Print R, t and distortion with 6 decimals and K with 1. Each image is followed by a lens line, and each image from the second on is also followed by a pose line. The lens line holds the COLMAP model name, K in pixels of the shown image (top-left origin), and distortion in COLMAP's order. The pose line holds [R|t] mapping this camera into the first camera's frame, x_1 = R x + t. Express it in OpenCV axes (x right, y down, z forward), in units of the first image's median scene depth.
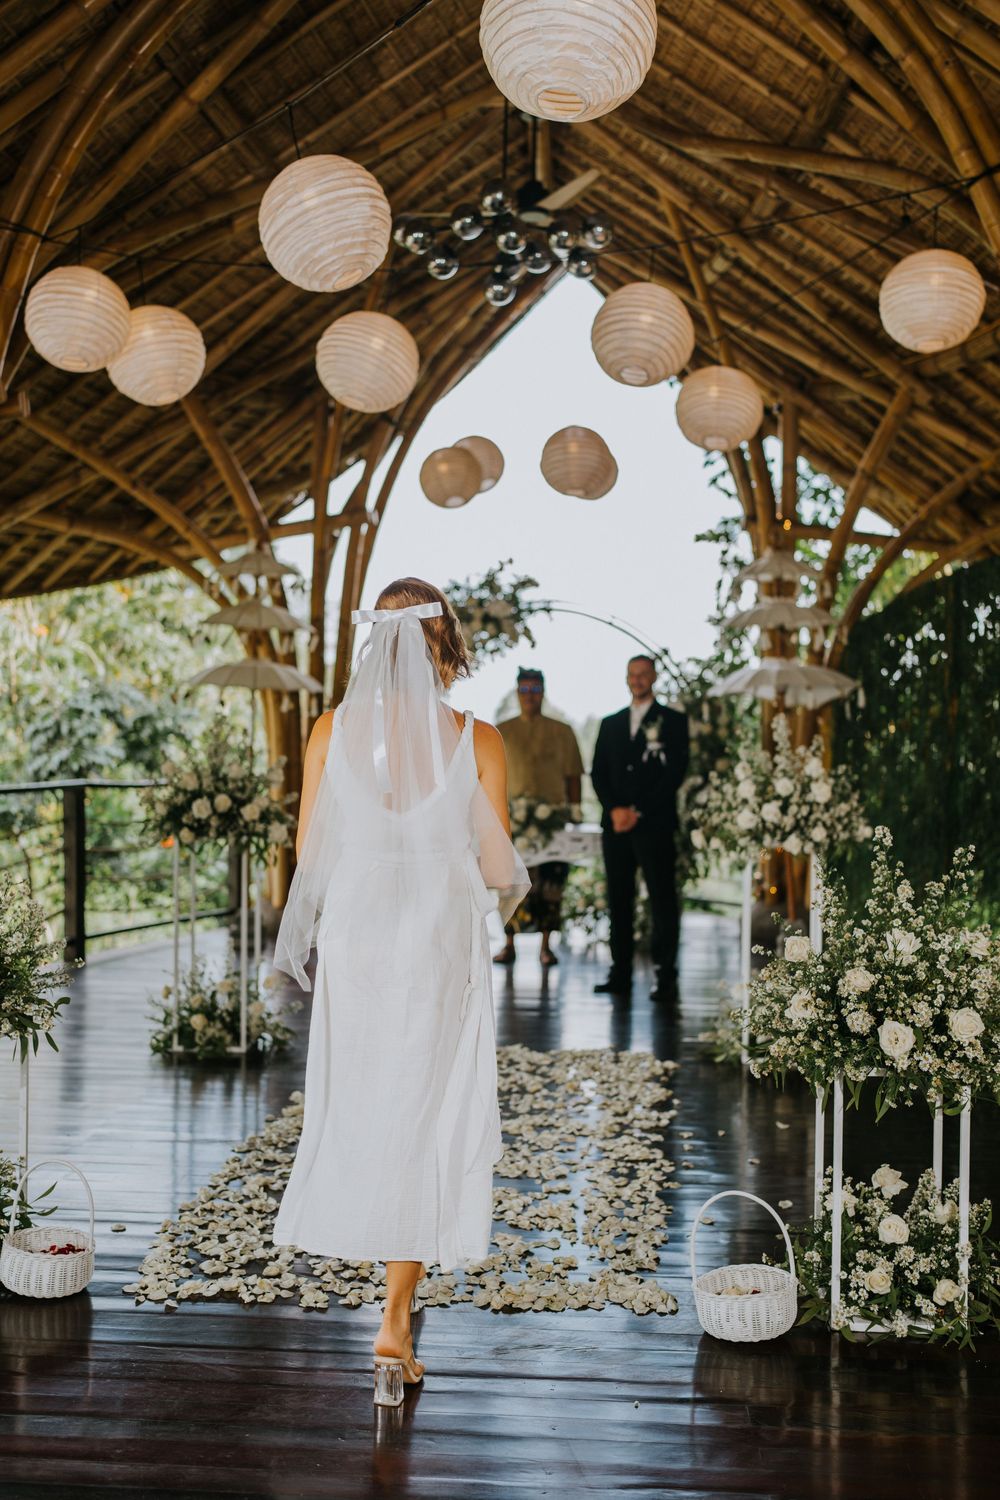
lens RADIAL K [[1511.1, 0, 501.8], [0, 1511.1, 769.6], [0, 0, 1]] dist [0.013199, 0.001320]
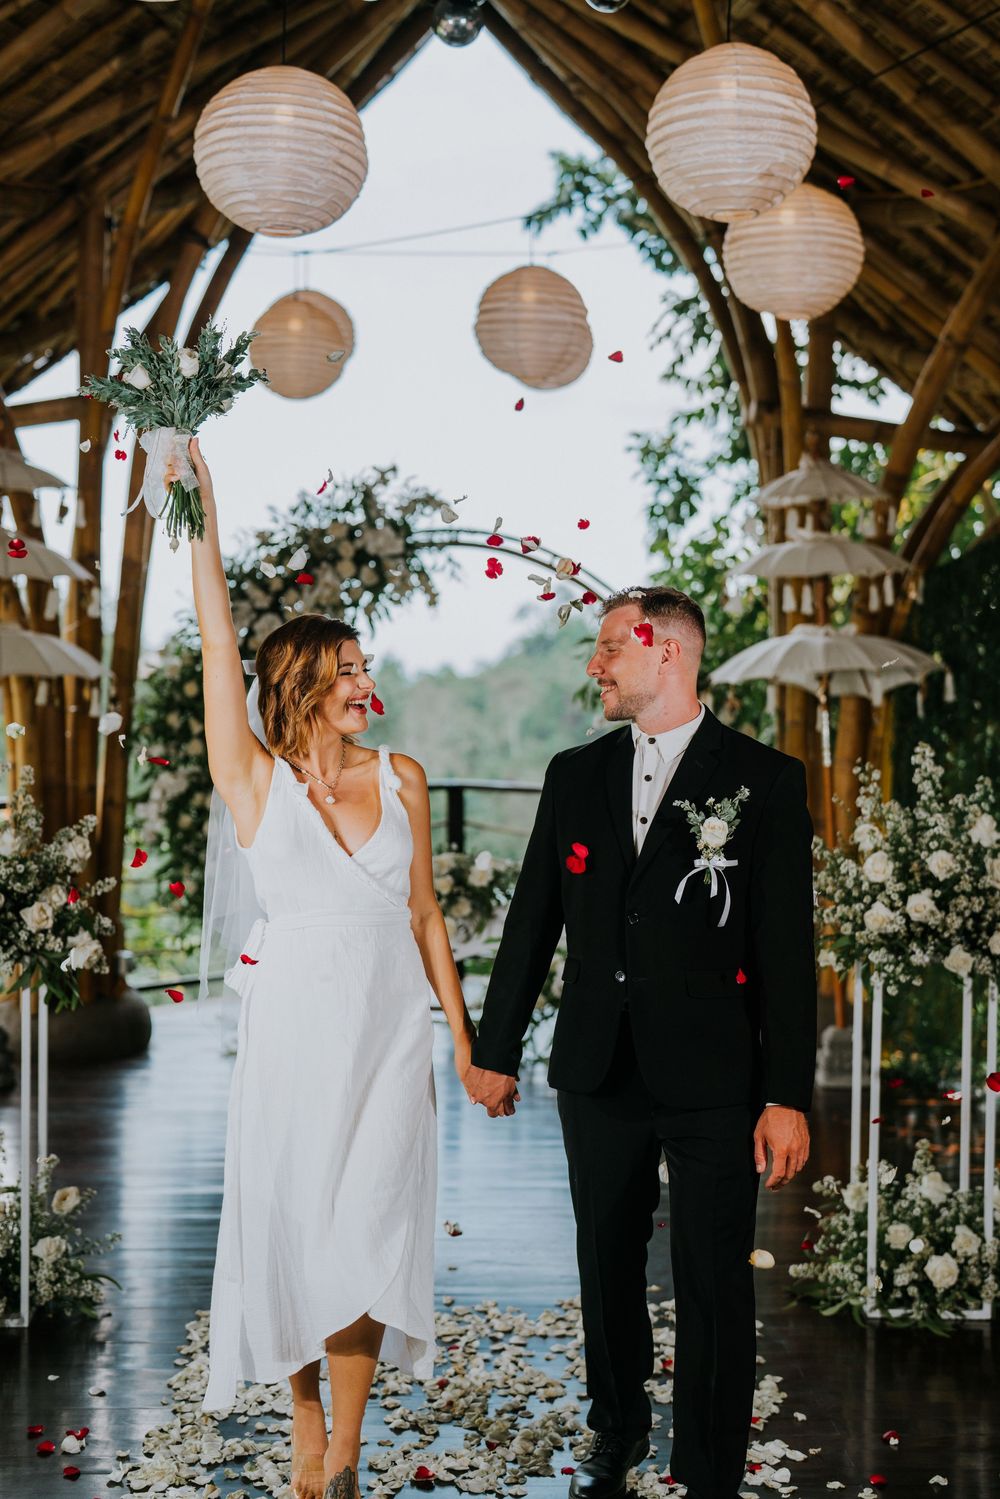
lens RADIAL K [[2068.4, 0, 500.0], [0, 2068.4, 749.5], [0, 0, 1]] dist [0.002515, 0.108801]
pose [[0.993455, -0.005638, 0.114089, -0.079777], [0.004609, 0.999946, 0.009283, -0.041526], [-0.114135, -0.008696, 0.993427, 0.191432]]
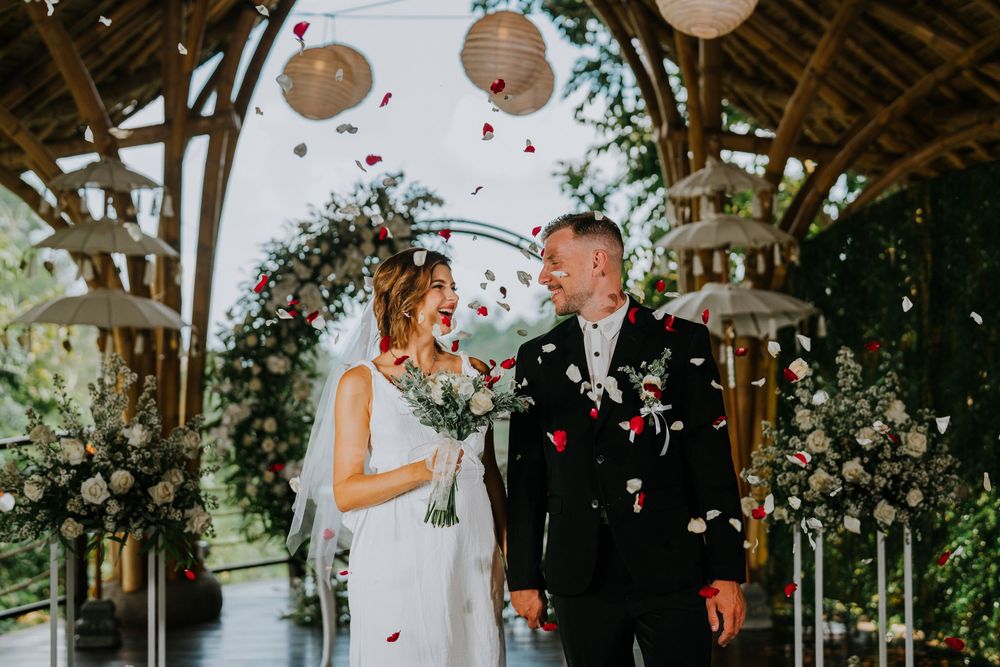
lens RADIAL K [[1460.5, 0, 500.0], [0, 1460.5, 333.5], [0, 0, 1]] dist [0.014741, 0.005756]
pose [[0.987018, -0.016330, 0.159775, -0.115517], [0.024035, 0.998633, -0.046408, -0.011551], [-0.158799, 0.049645, 0.986062, 0.273260]]
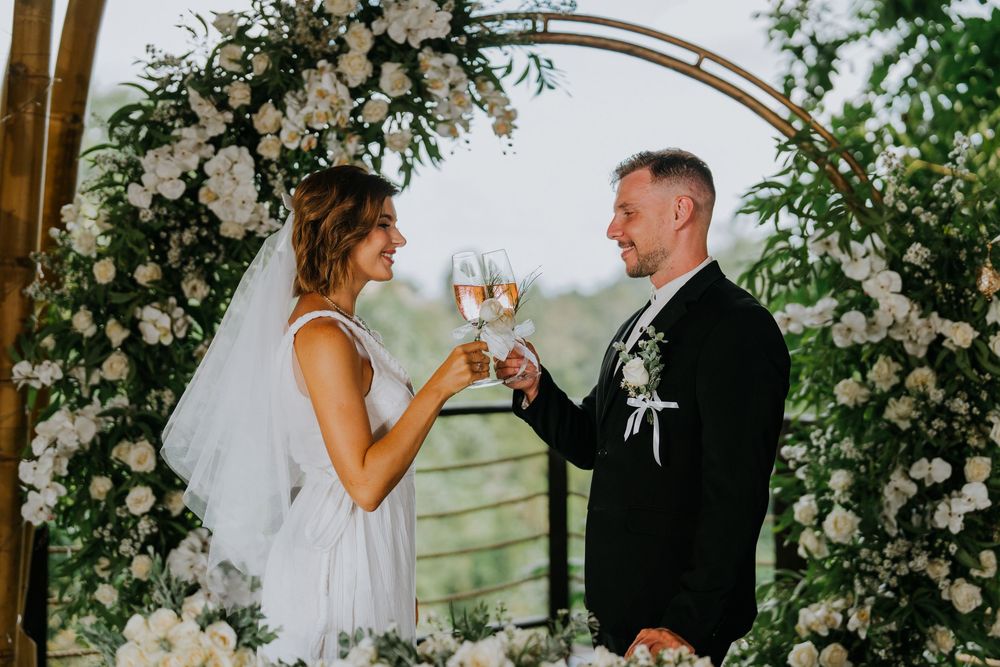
lens RADIAL K [[1400.3, 0, 500.0], [0, 1400.3, 333.5], [0, 0, 1]] dist [0.007864, 0.082294]
pose [[0.999415, -0.011492, 0.032204, 0.011783], [0.011384, 0.999929, 0.003519, -0.044964], [-0.032242, -0.003150, 0.999475, 0.990539]]
